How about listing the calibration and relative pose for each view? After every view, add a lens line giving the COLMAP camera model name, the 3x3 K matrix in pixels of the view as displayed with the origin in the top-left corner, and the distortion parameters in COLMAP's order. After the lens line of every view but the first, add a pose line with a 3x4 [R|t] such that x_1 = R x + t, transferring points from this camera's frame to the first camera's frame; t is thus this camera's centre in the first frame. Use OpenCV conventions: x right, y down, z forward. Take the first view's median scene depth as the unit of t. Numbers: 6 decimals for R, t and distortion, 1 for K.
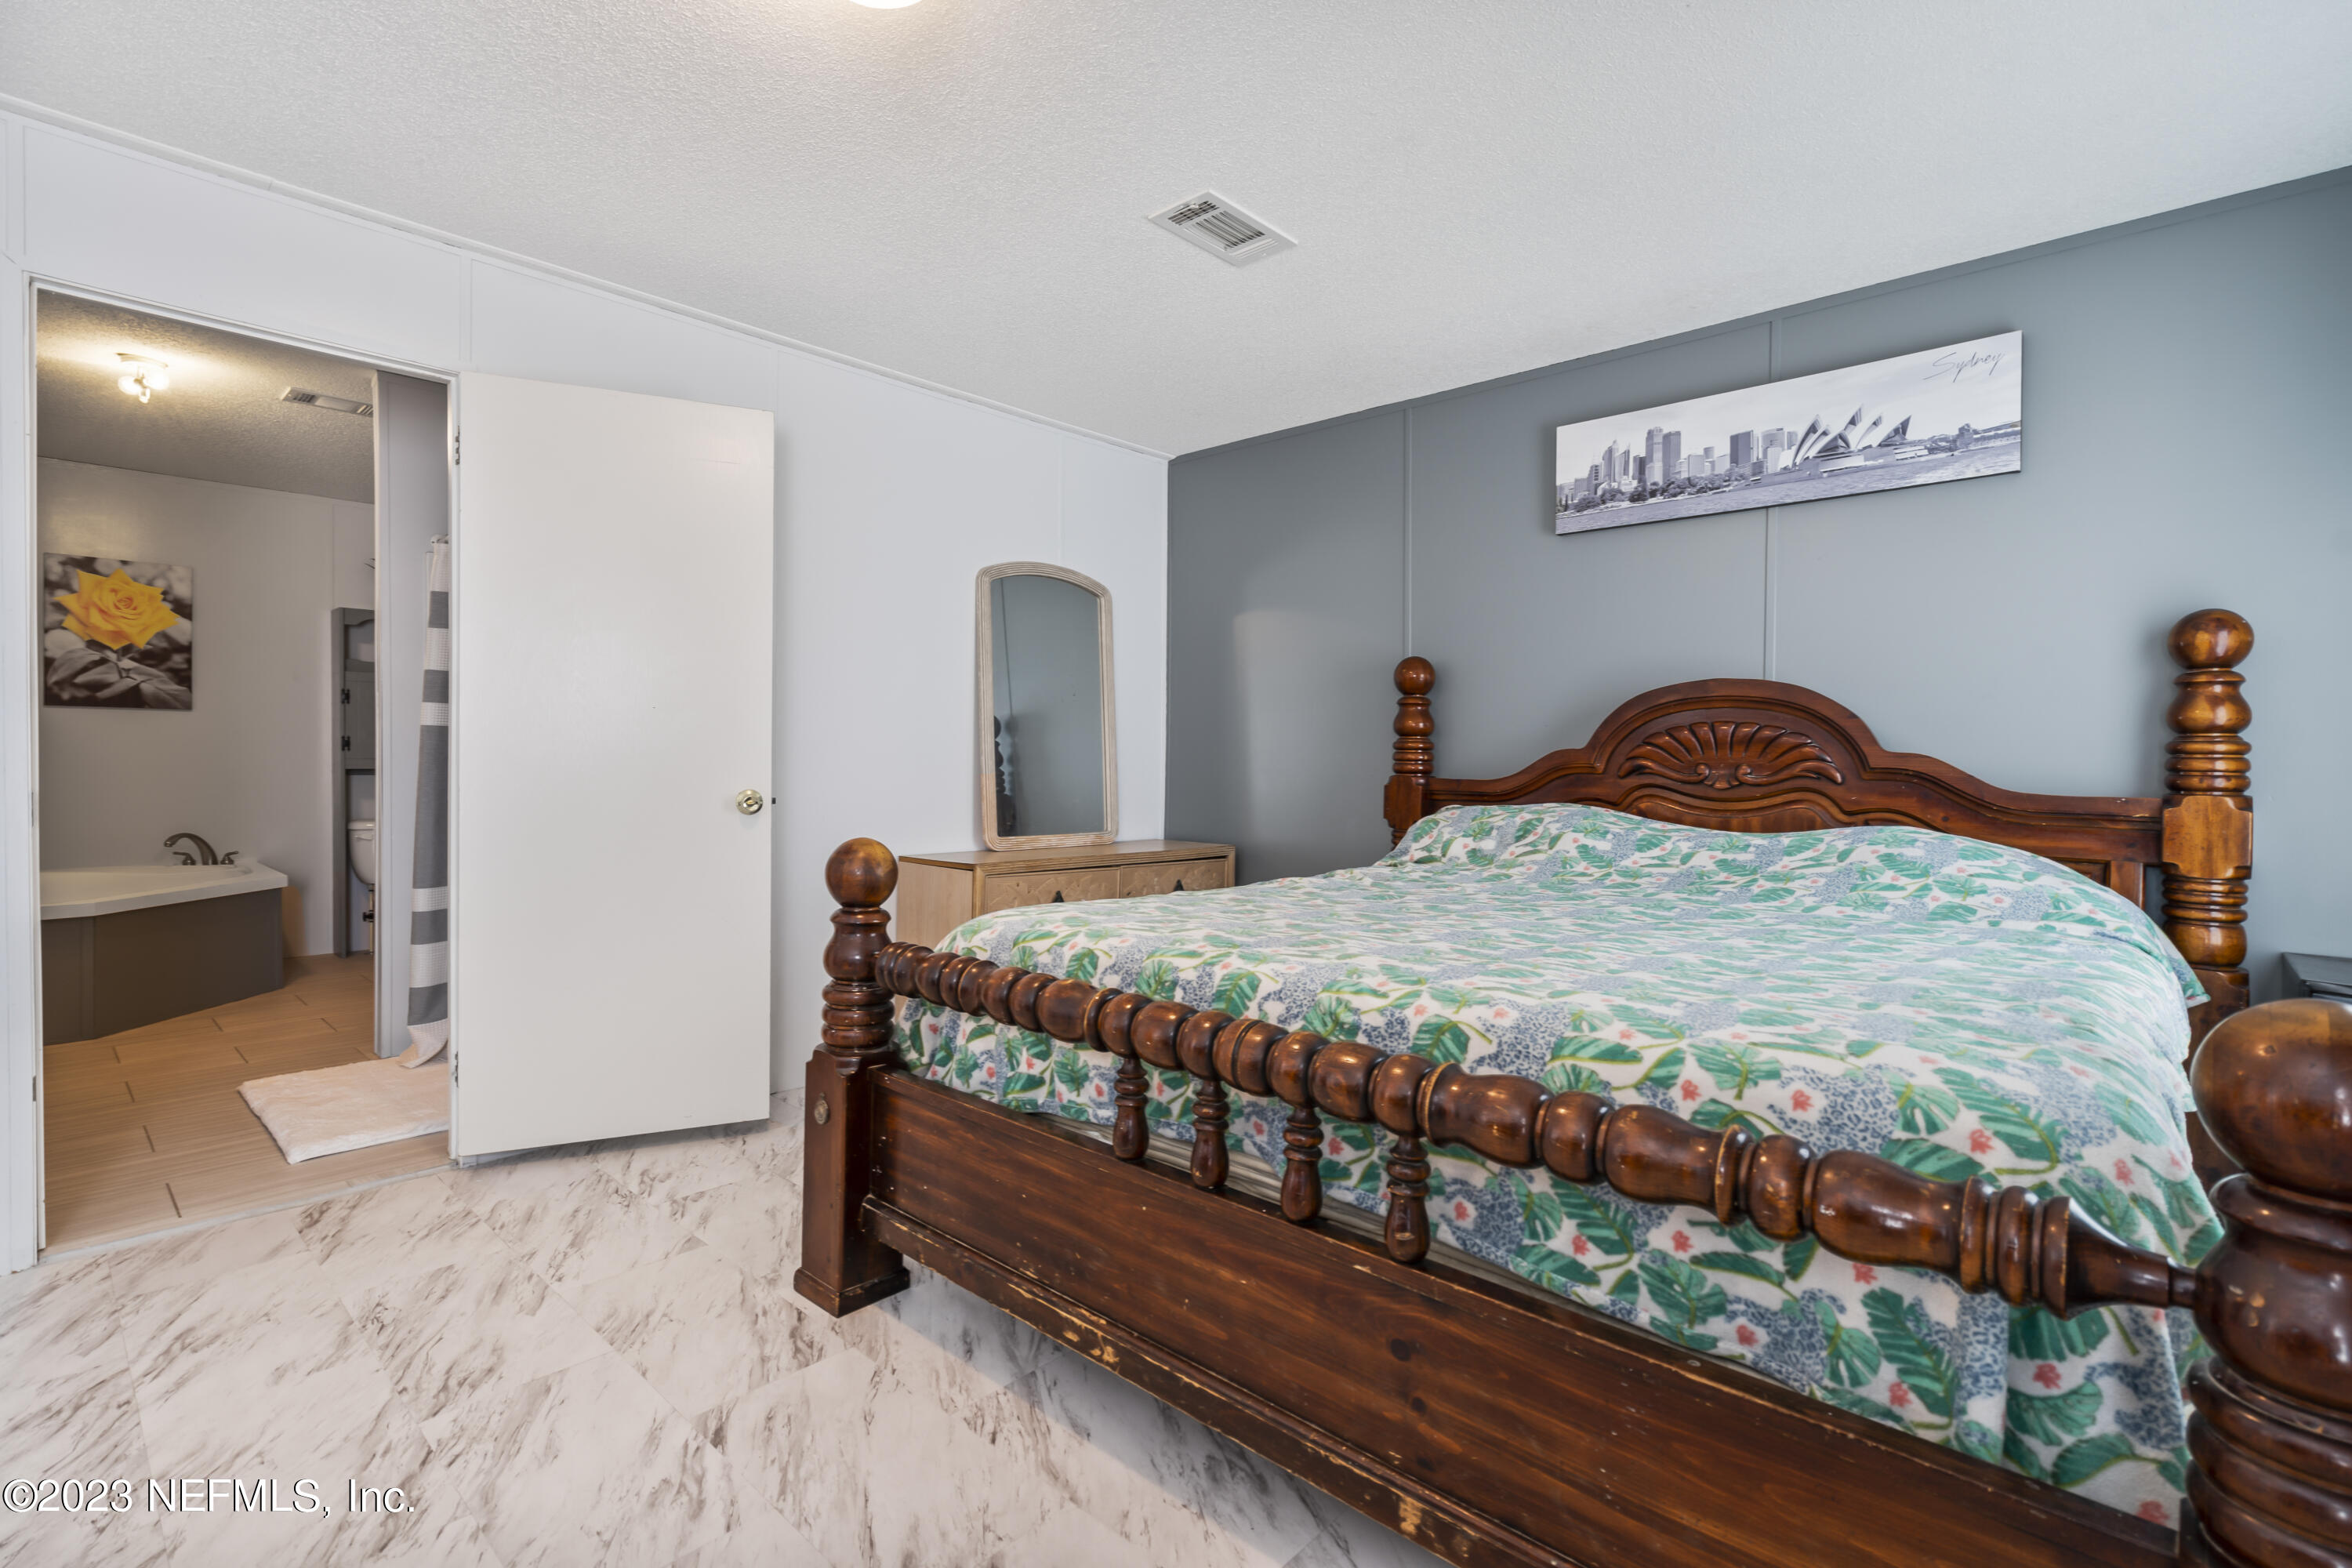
lens RADIAL K [[1081.7, 0, 1181.6], [0, 1081.7, 757.7], [0, 0, 1]] dist [0.001098, 0.000289]
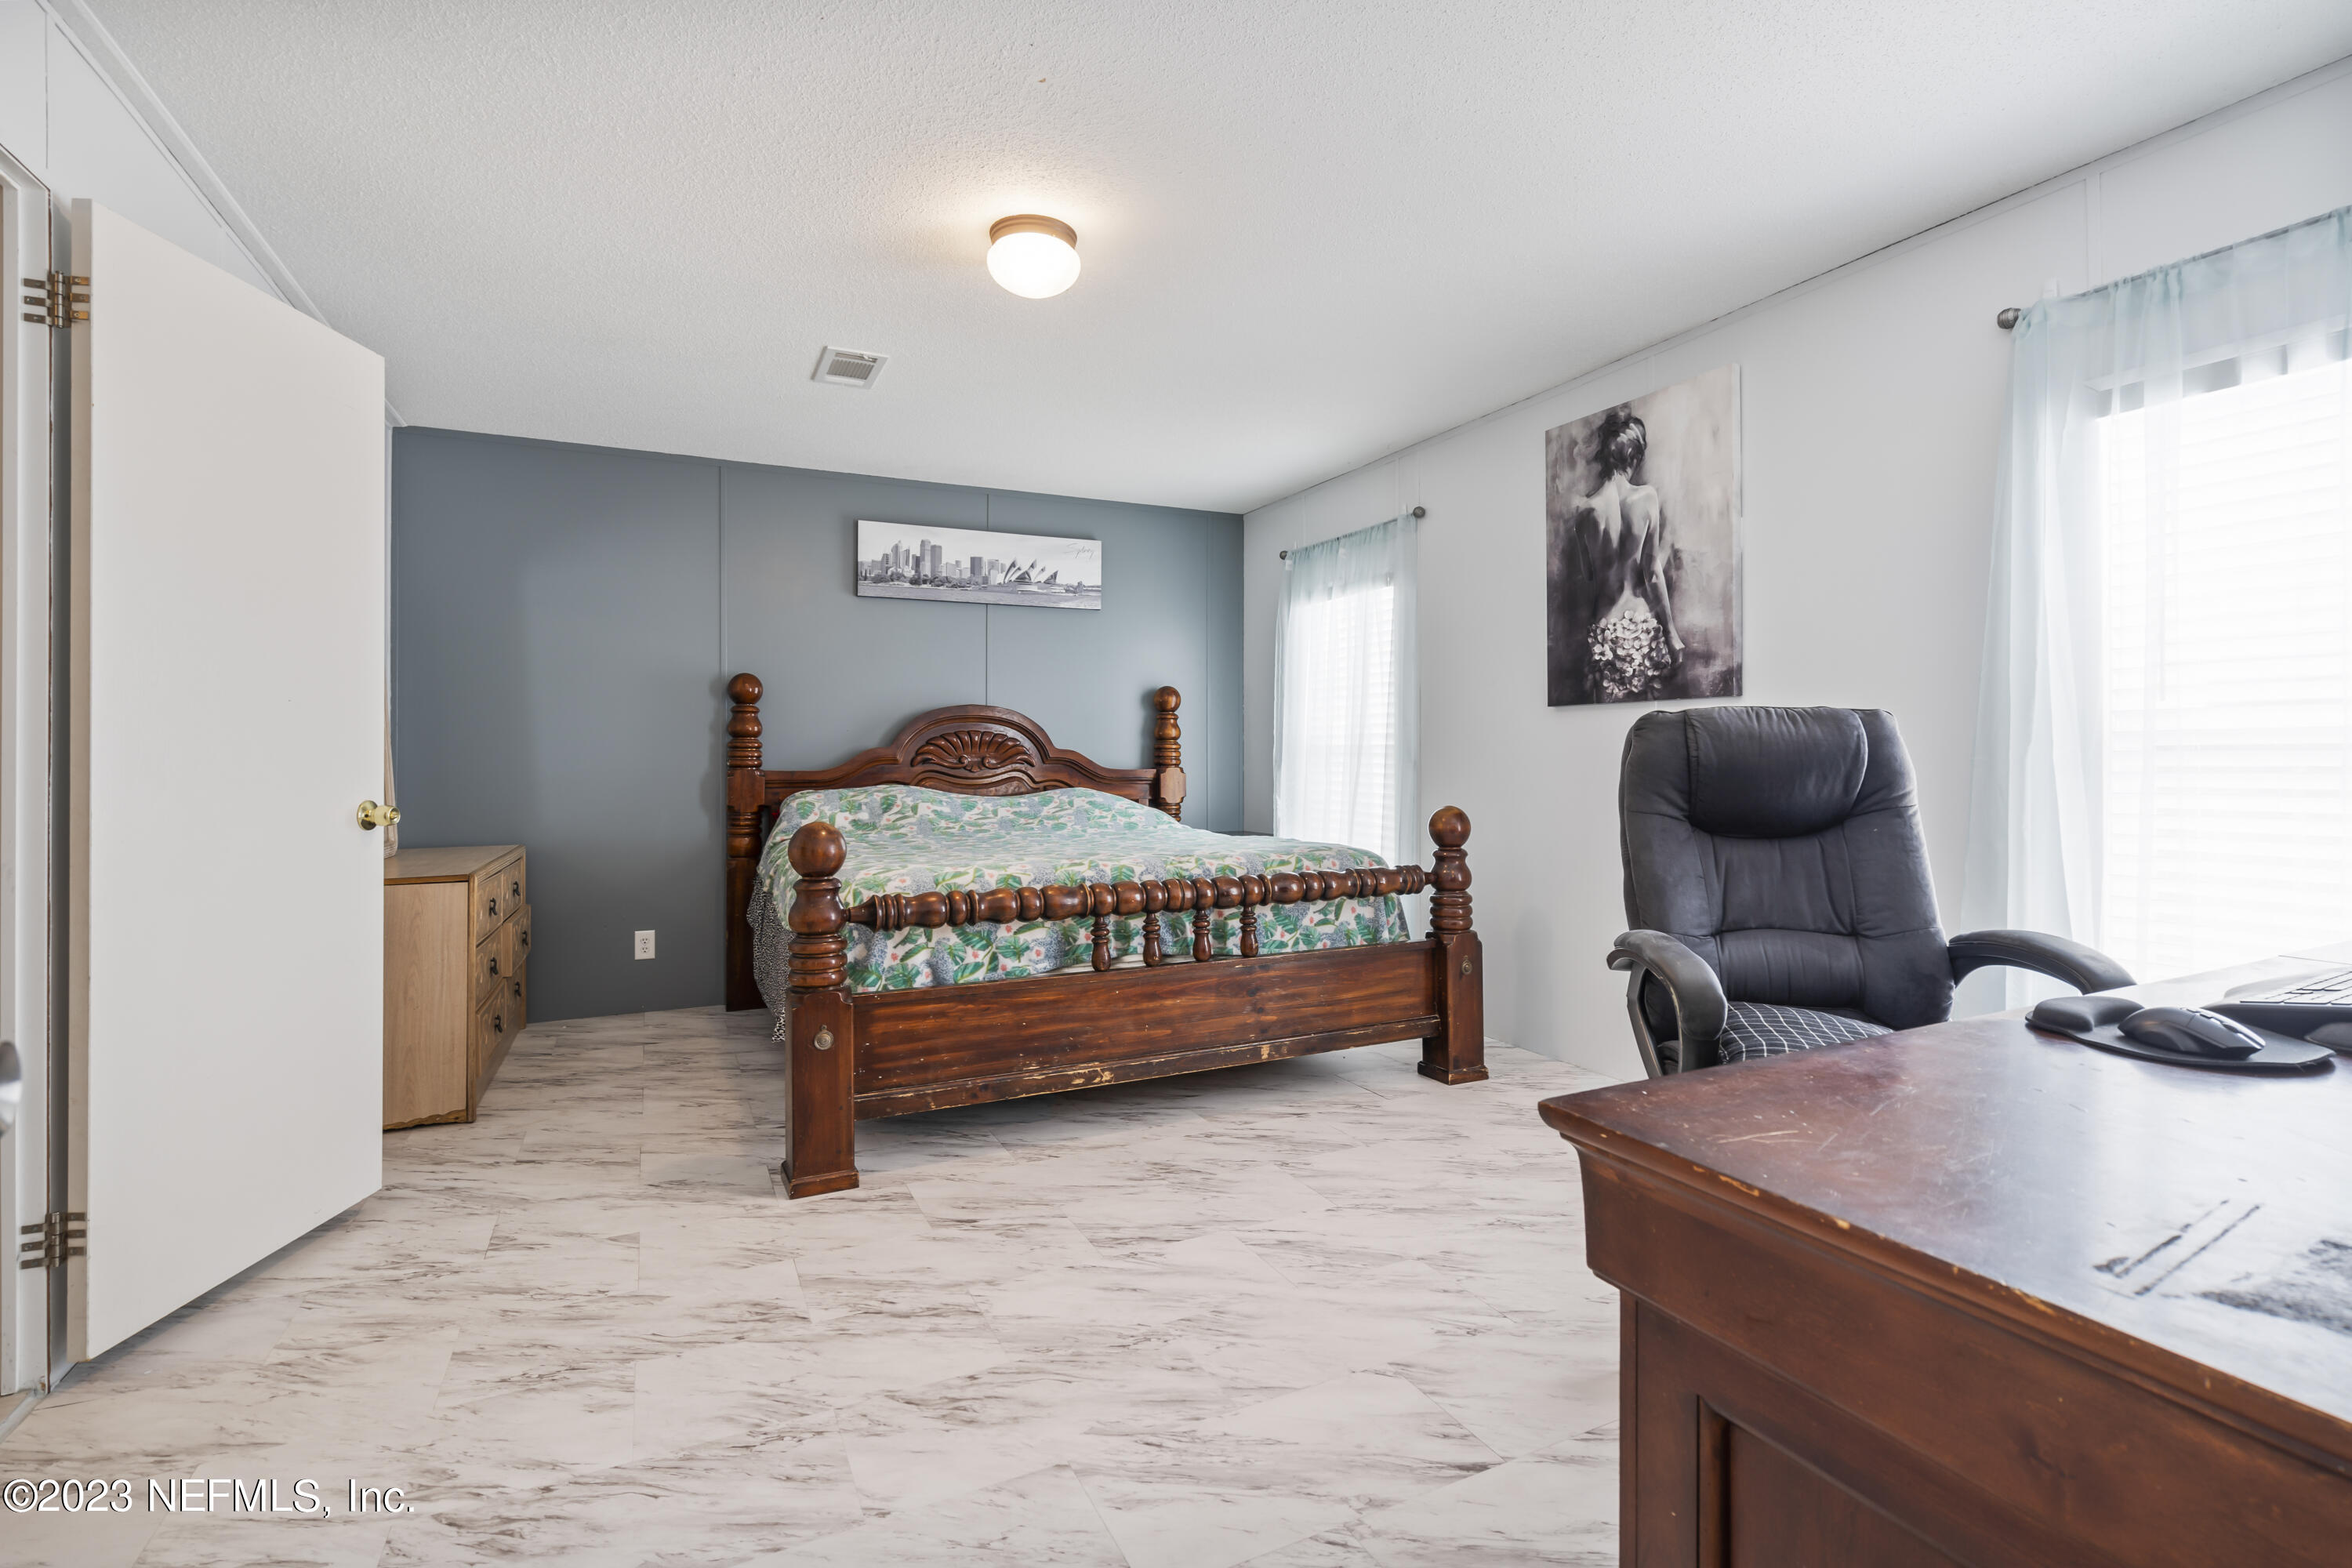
lens RADIAL K [[1091.6, 0, 1183.2], [0, 1091.6, 742.5], [0, 0, 1]] dist [-0.000611, 0.001091]
pose [[0.361558, 0.001933, 0.932348, -1.111046], [0.008030, 0.999954, -0.005187, -0.005684], [-0.932315, 0.009363, 0.361526, 0.124322]]
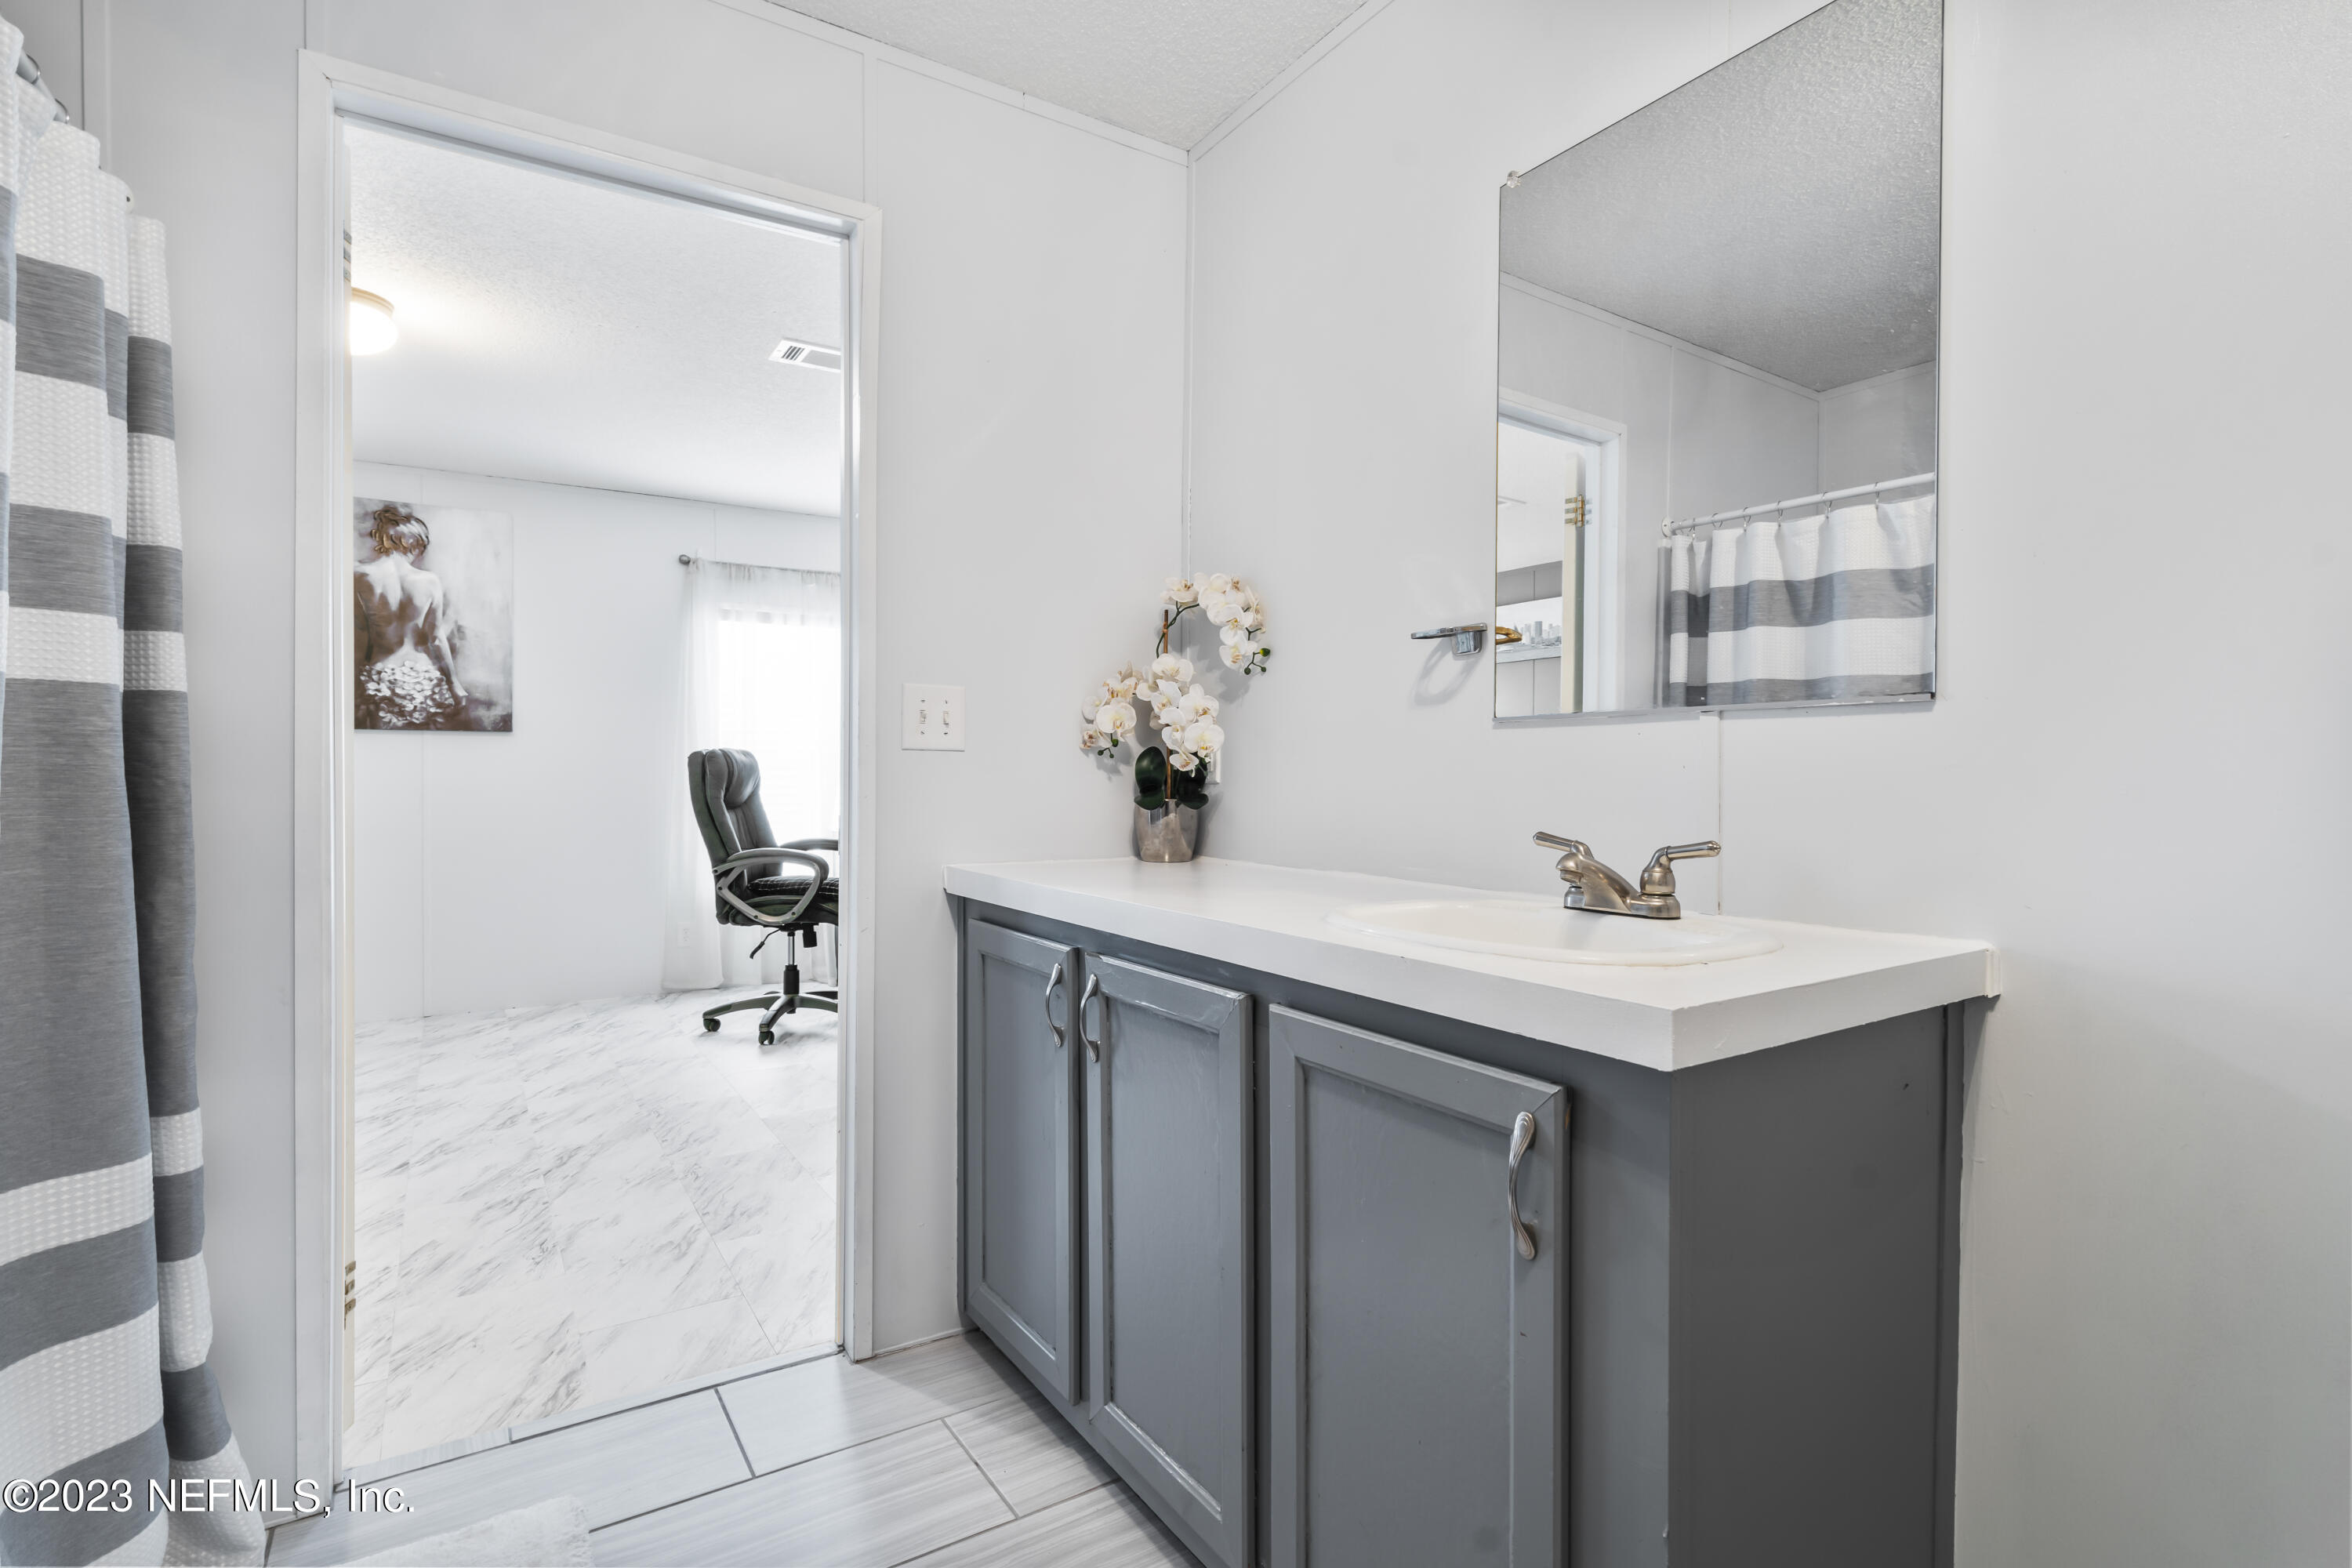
lens RADIAL K [[1137.7, 0, 1176.0], [0, 1137.7, 784.0], [0, 0, 1]] dist [0.000714, 0.000075]
pose [[-0.966594, -0.013399, 0.255962, -1.352860], [-0.009625, 0.999826, 0.015994, -0.011388], [-0.256131, 0.012996, -0.966555, 1.585544]]
